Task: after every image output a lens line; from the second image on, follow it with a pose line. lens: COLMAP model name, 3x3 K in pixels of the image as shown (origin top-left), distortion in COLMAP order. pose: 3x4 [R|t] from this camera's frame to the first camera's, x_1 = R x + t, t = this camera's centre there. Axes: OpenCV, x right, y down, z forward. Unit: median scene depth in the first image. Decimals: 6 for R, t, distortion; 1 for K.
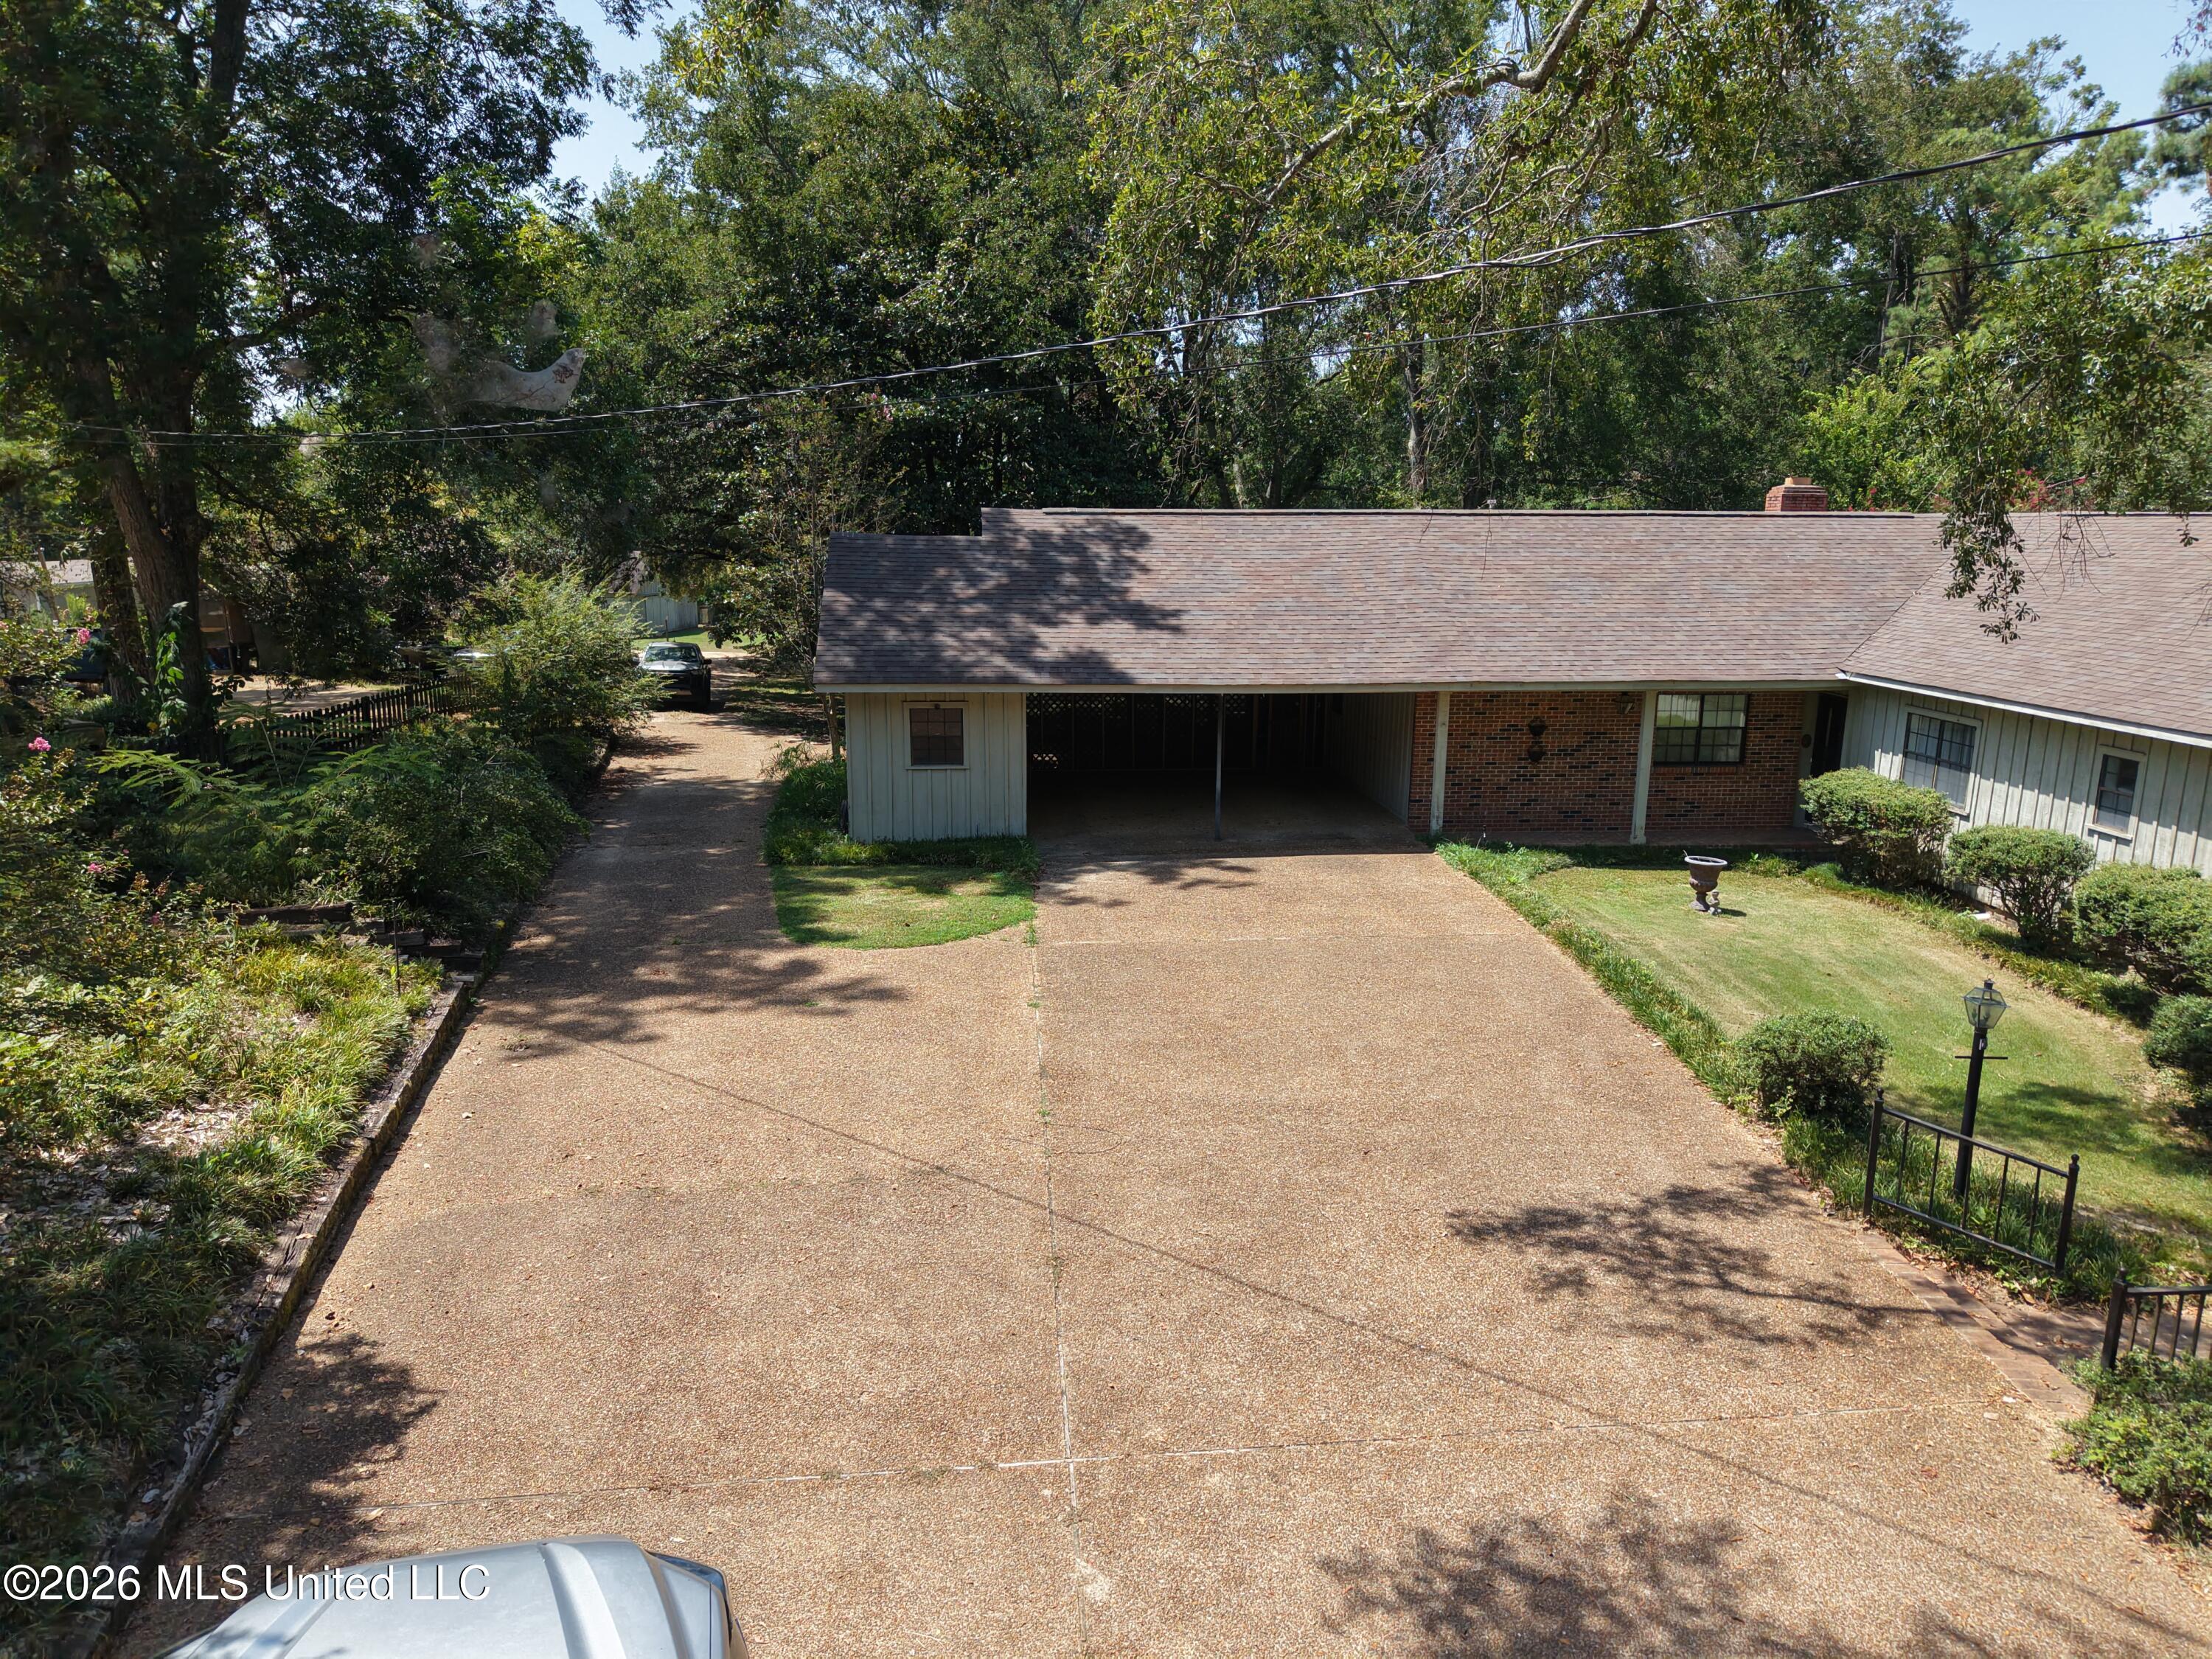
lens RADIAL K [[1468.2, 0, 1106.0], [0, 1468.2, 829.5], [0, 0, 1]] dist [0.004691, 0.000613]
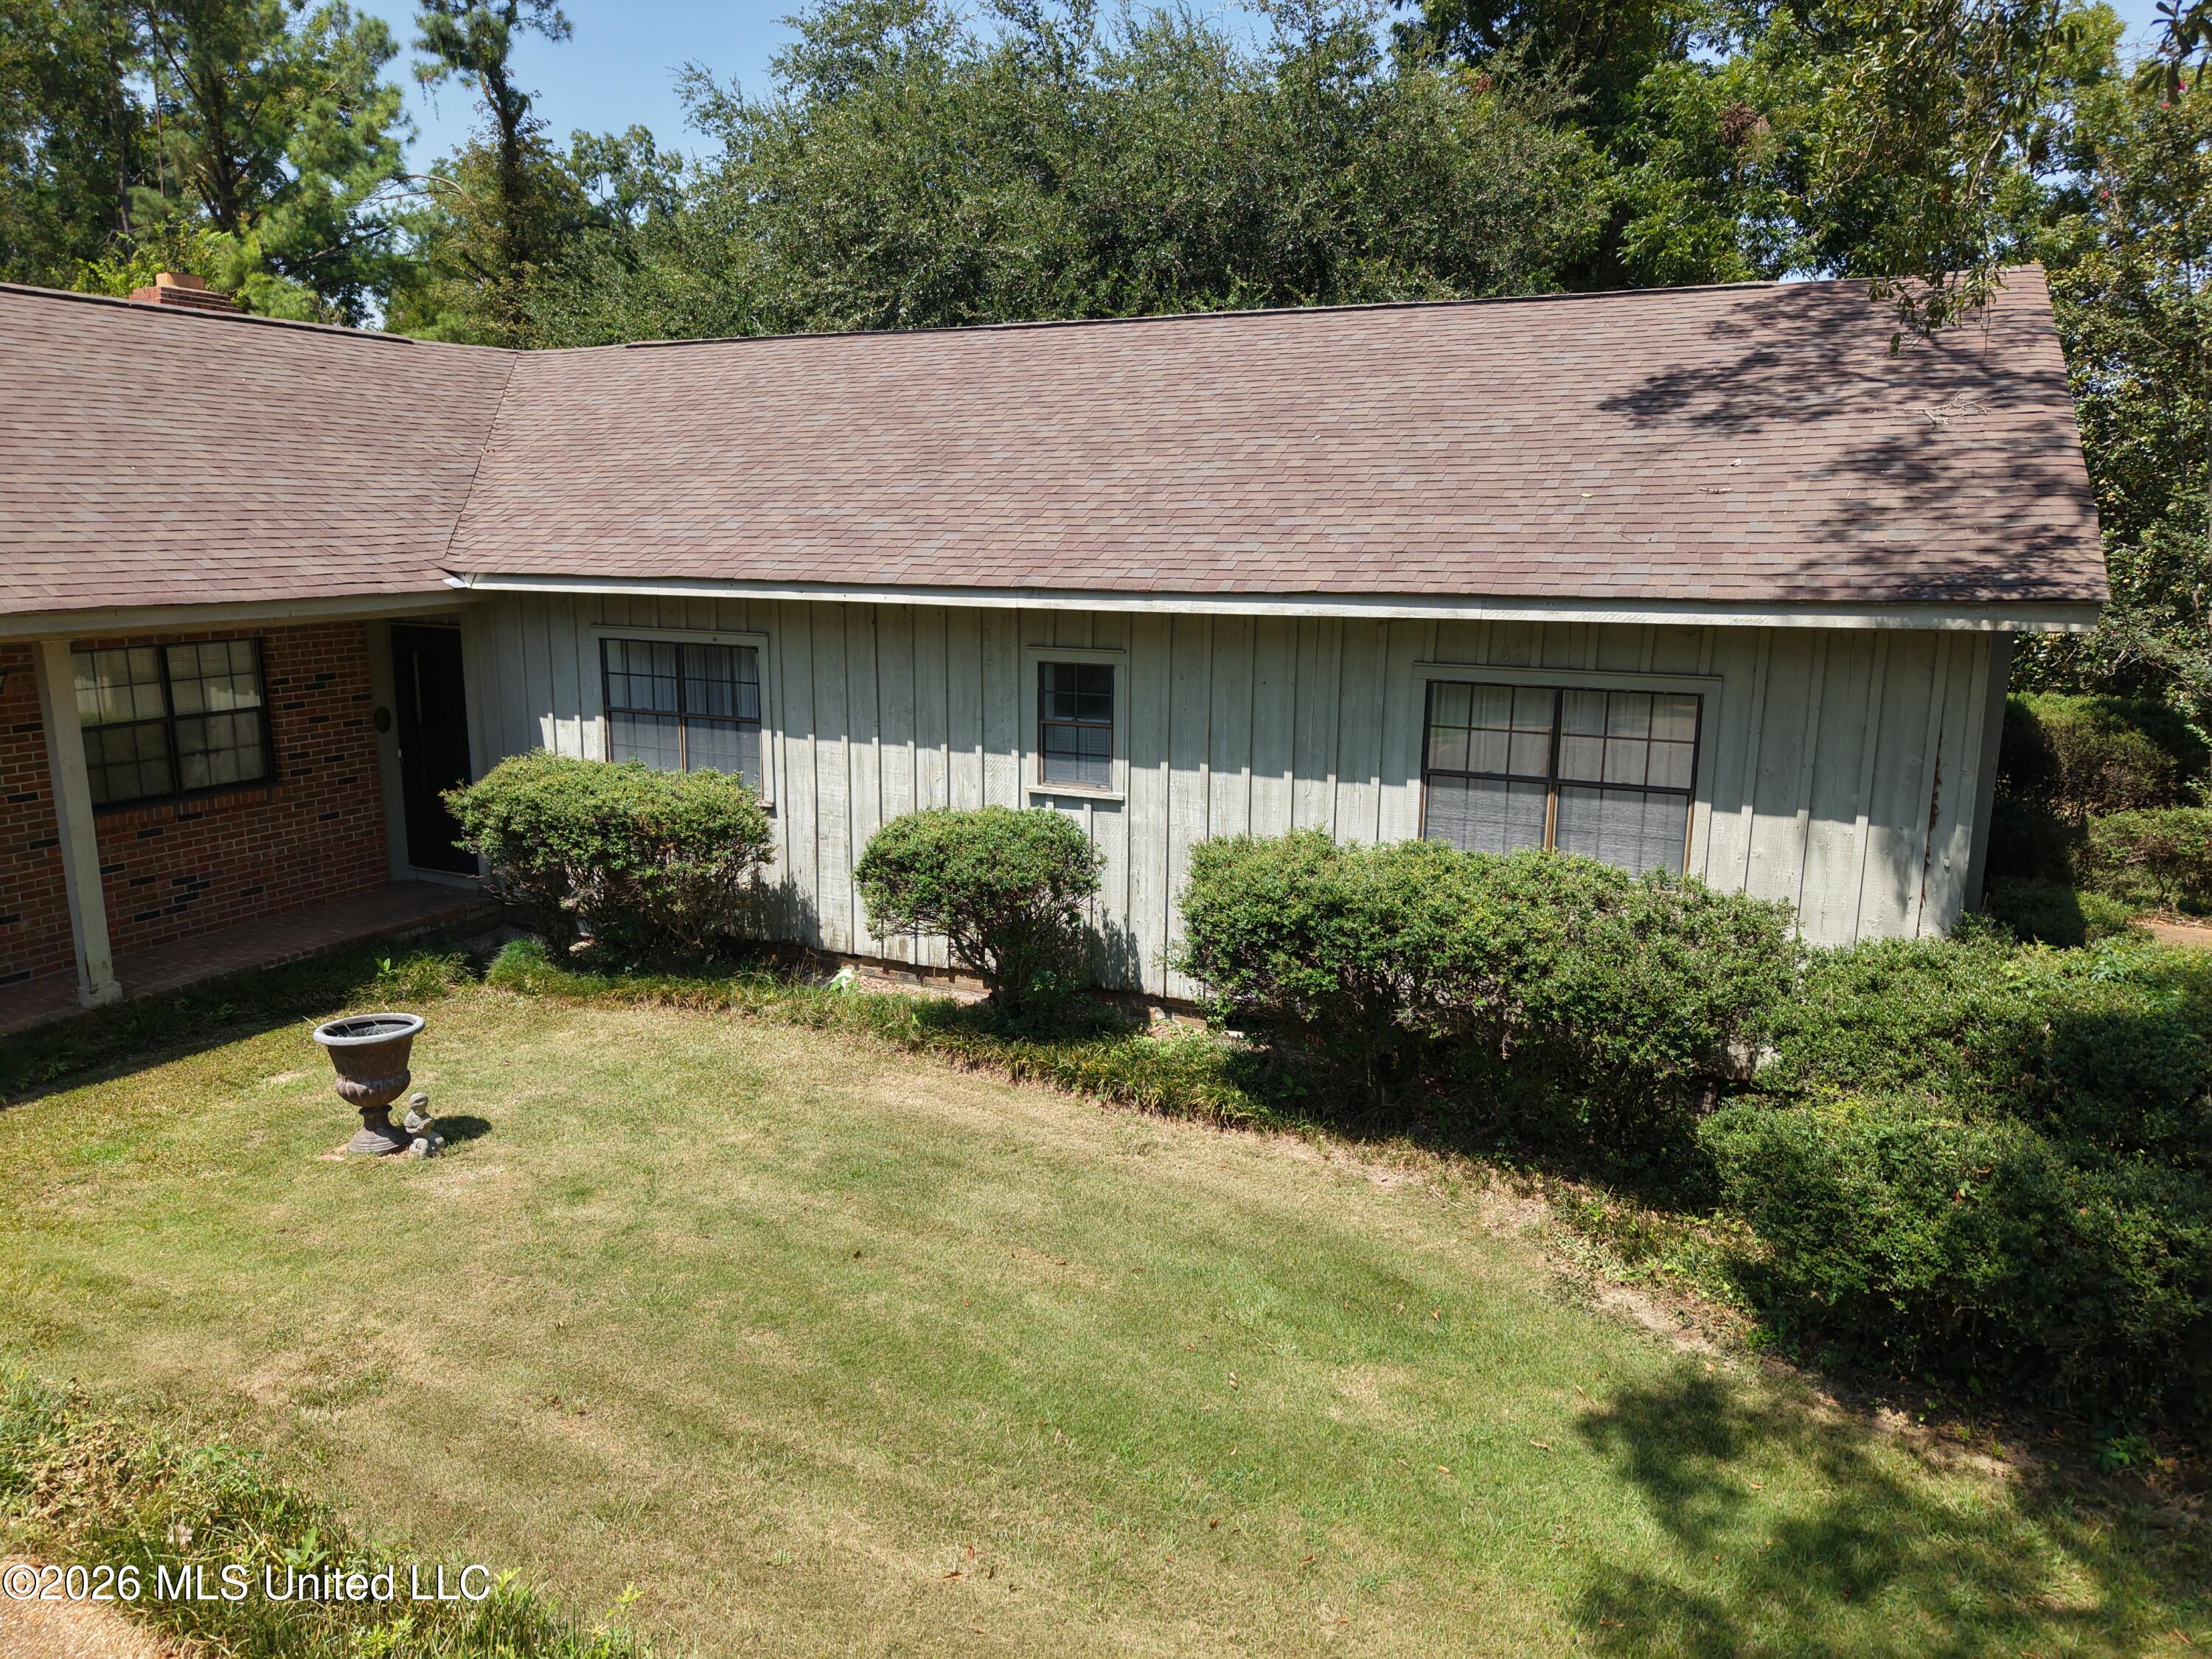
lens RADIAL K [[1468.2, 0, 1106.0], [0, 1468.2, 829.5], [0, 0, 1]] dist [0.004691, 0.000613]
pose [[0.485416, -0.181211, 0.855298, 0.172454], [0.177370, 0.978352, 0.106618, -0.038301], [-0.856103, 0.099950, 0.507049, 0.618051]]
